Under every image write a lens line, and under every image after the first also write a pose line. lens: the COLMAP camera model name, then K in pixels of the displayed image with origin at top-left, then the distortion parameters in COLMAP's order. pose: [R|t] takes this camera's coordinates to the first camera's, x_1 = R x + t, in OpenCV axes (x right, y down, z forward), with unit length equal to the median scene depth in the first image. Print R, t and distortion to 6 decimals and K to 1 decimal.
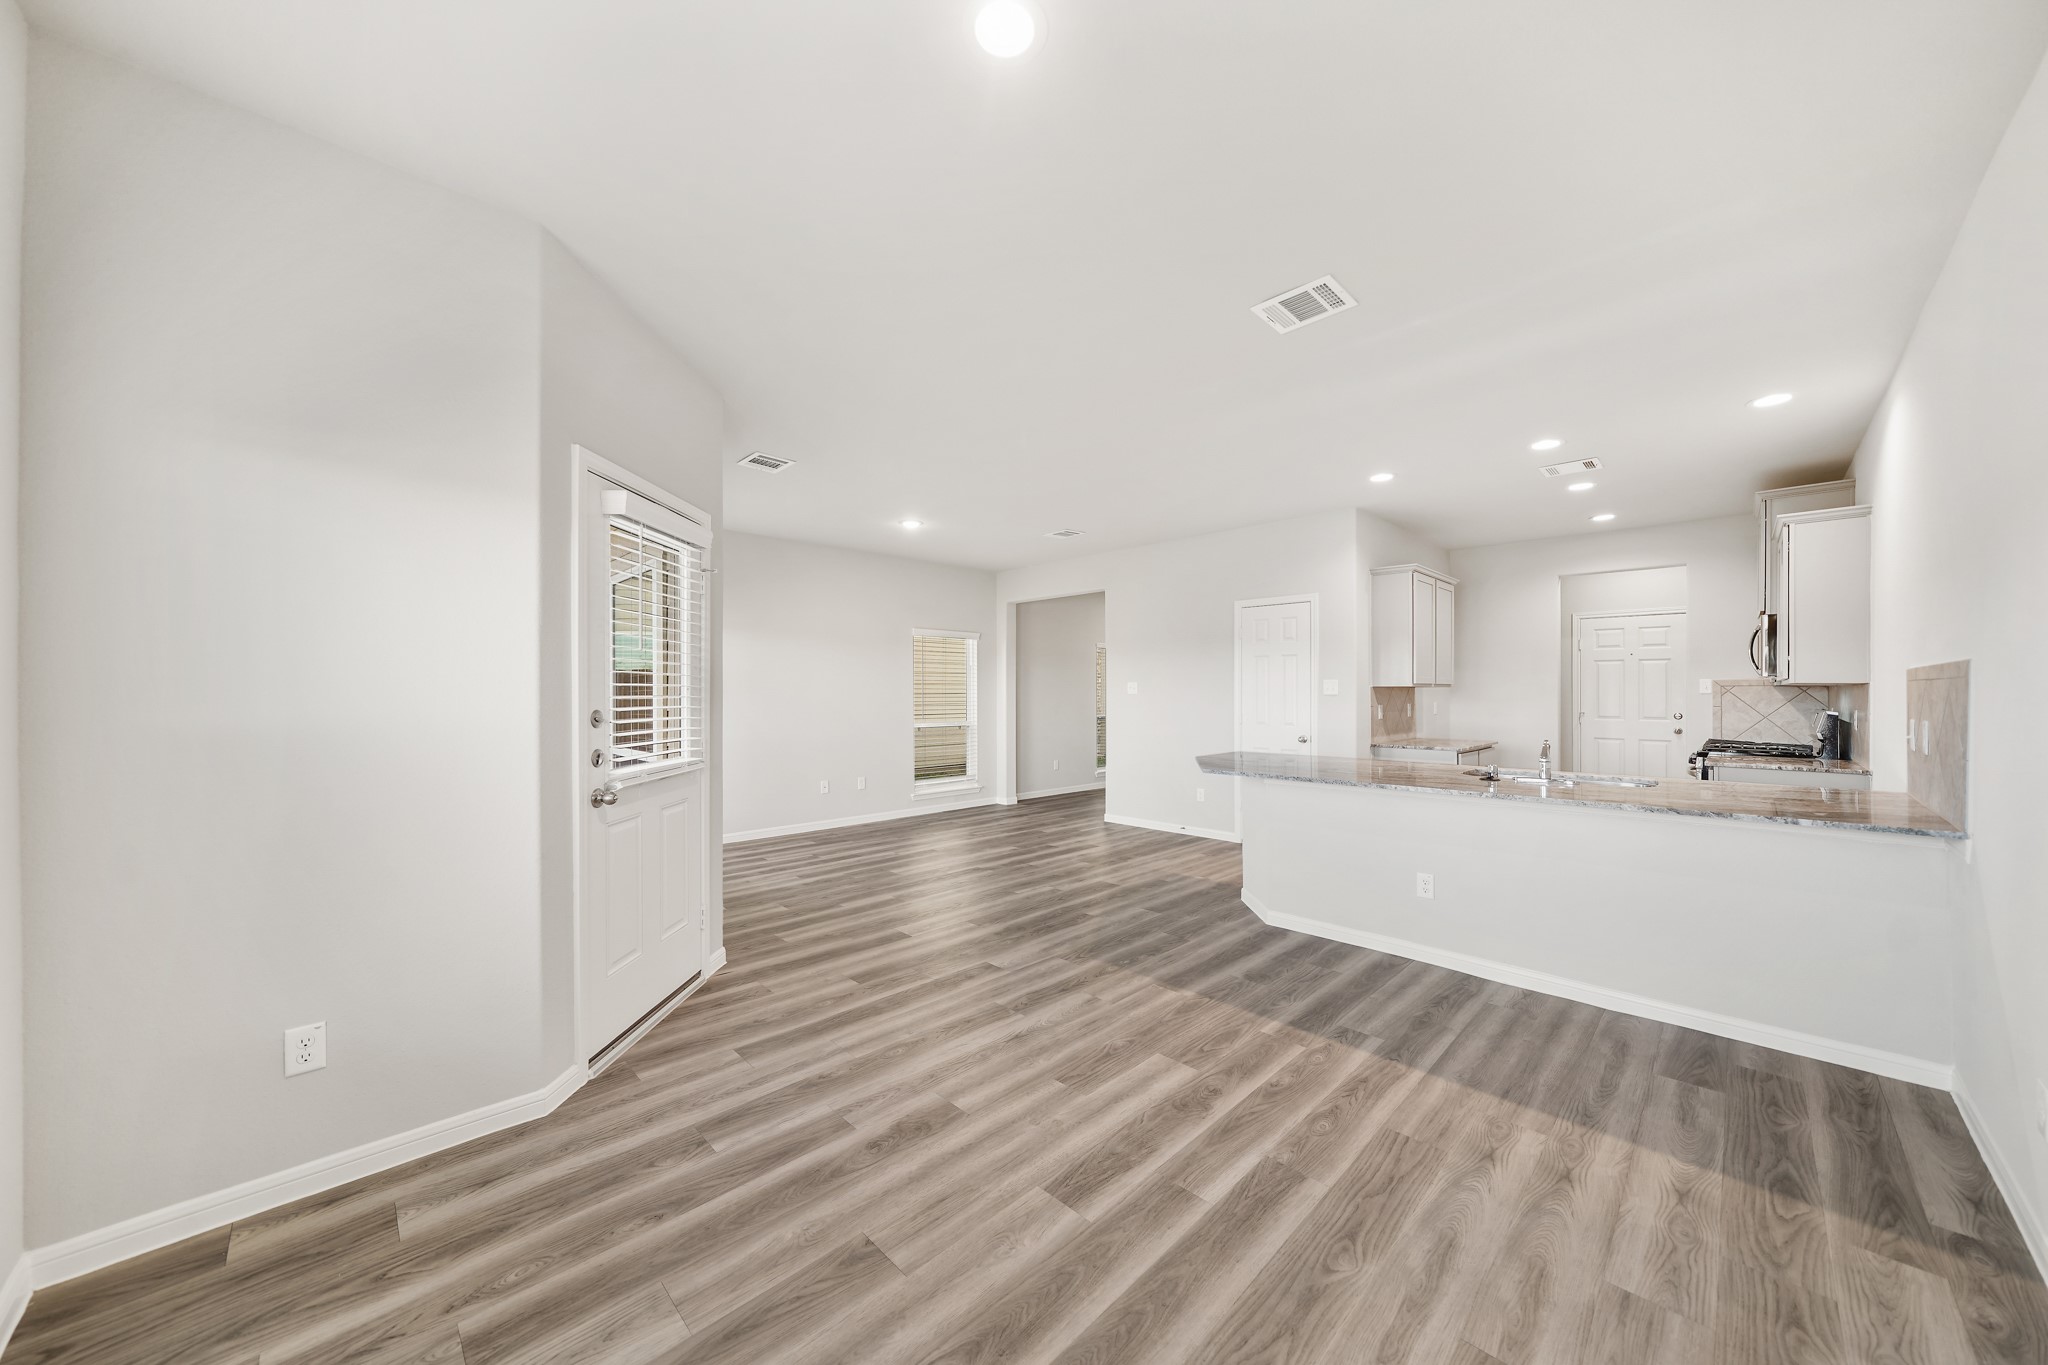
lens RADIAL K [[708.6, 0, 1024.0], [0, 708.6, 694.7], [0, 0, 1]] dist [0.000921, 0.000006]
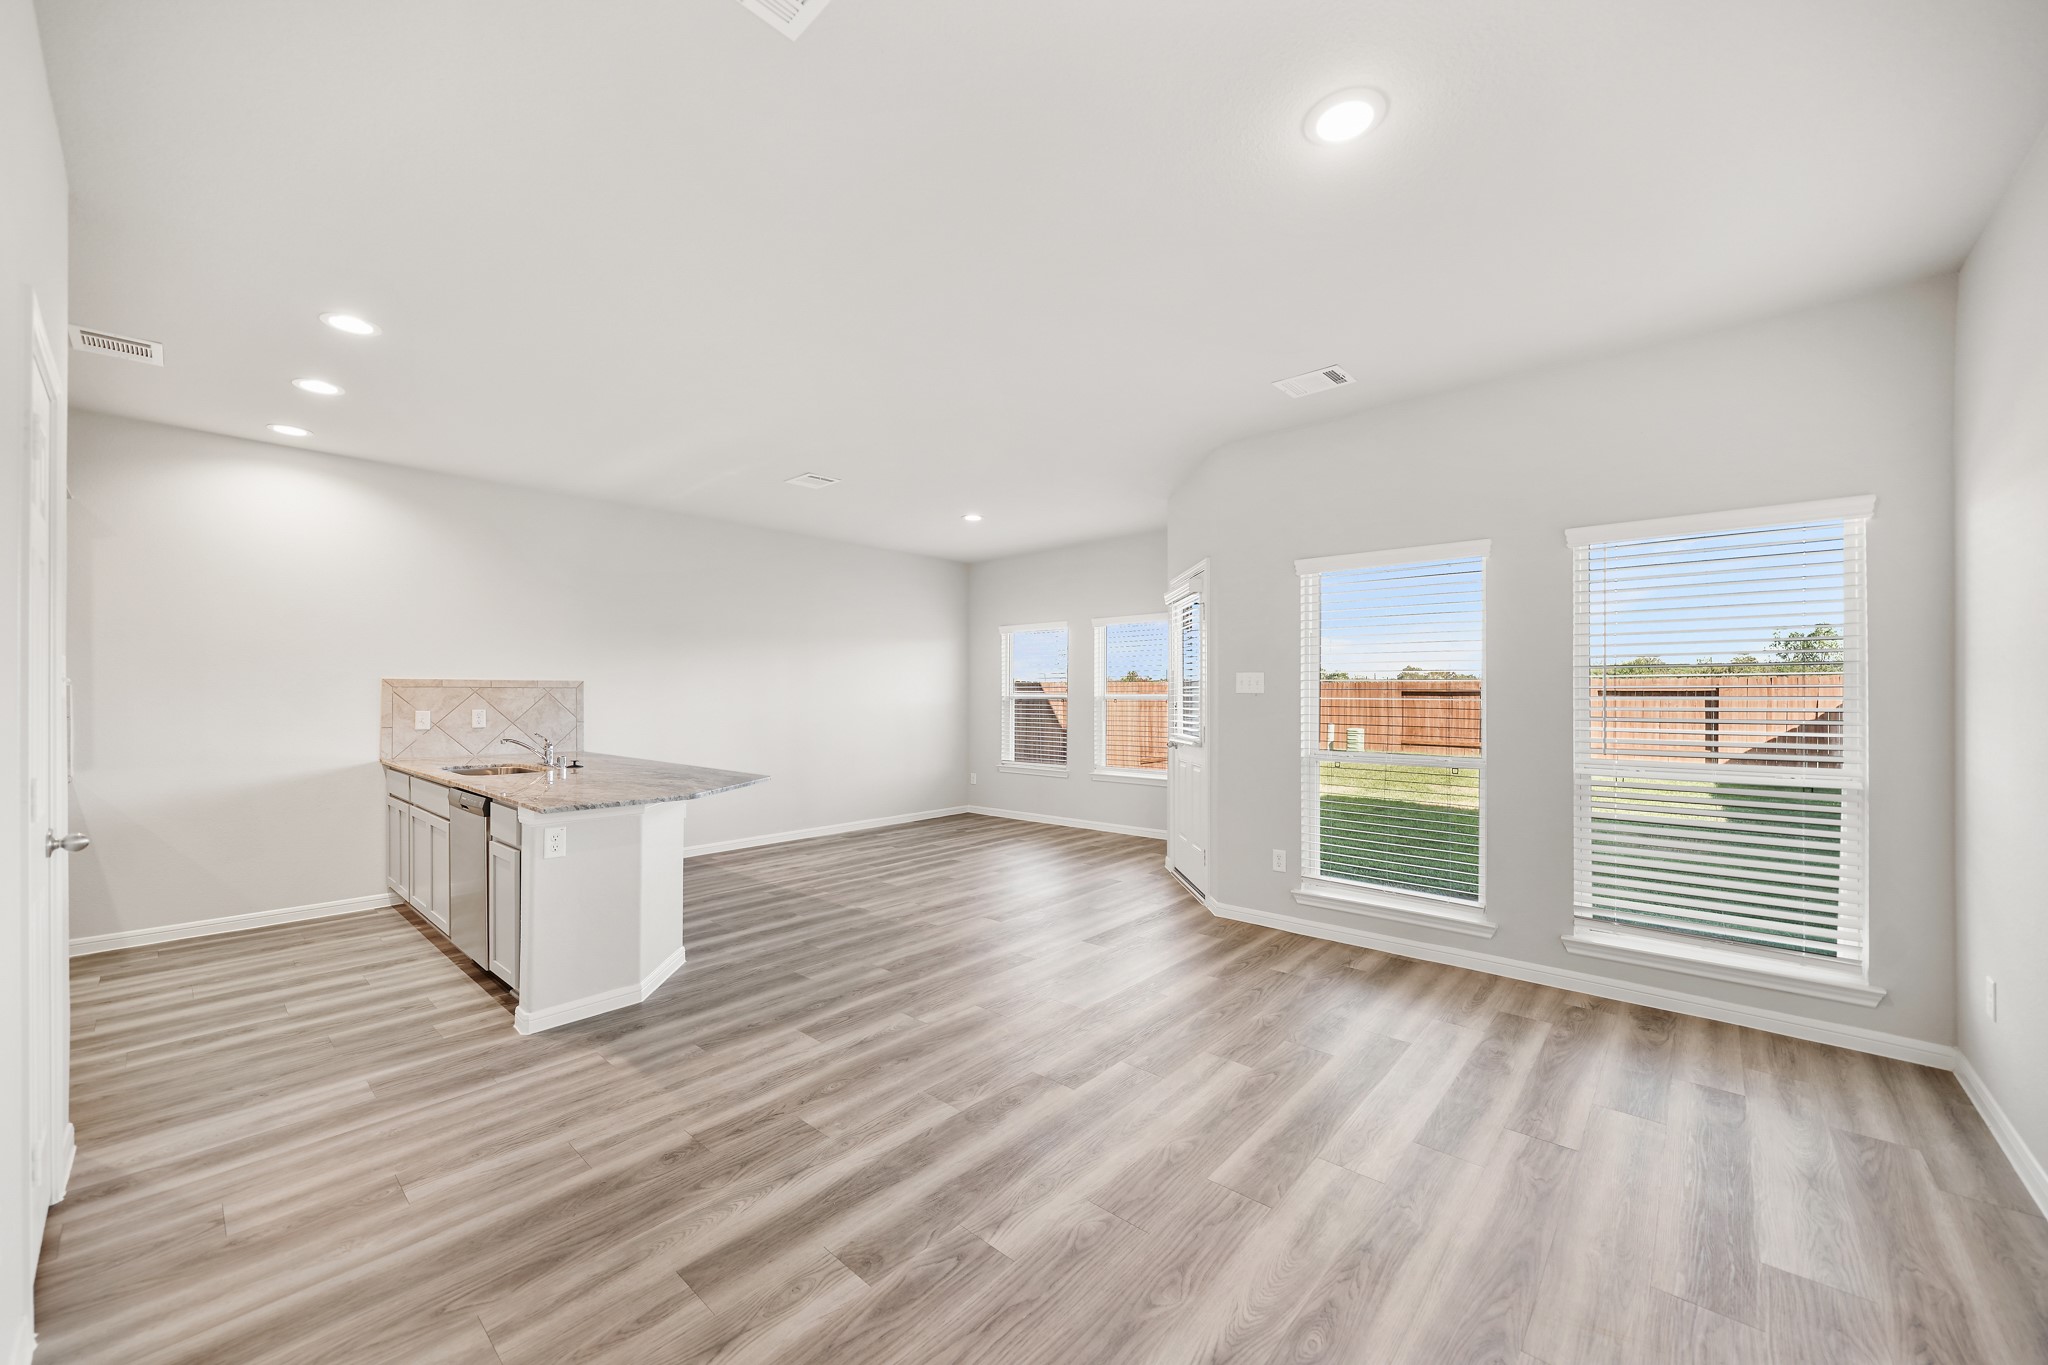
lens RADIAL K [[760.3, 0, 1031.1], [0, 760.3, 692.2], [0, 0, 1]] dist [-0.002718, -0.000069]
pose [[-0.996721, 0.003756, -0.080832, -0.003321], [0.004175, 0.999979, -0.005008, 0.002461], [0.080812, -0.005329, -0.996715, 1.970855]]
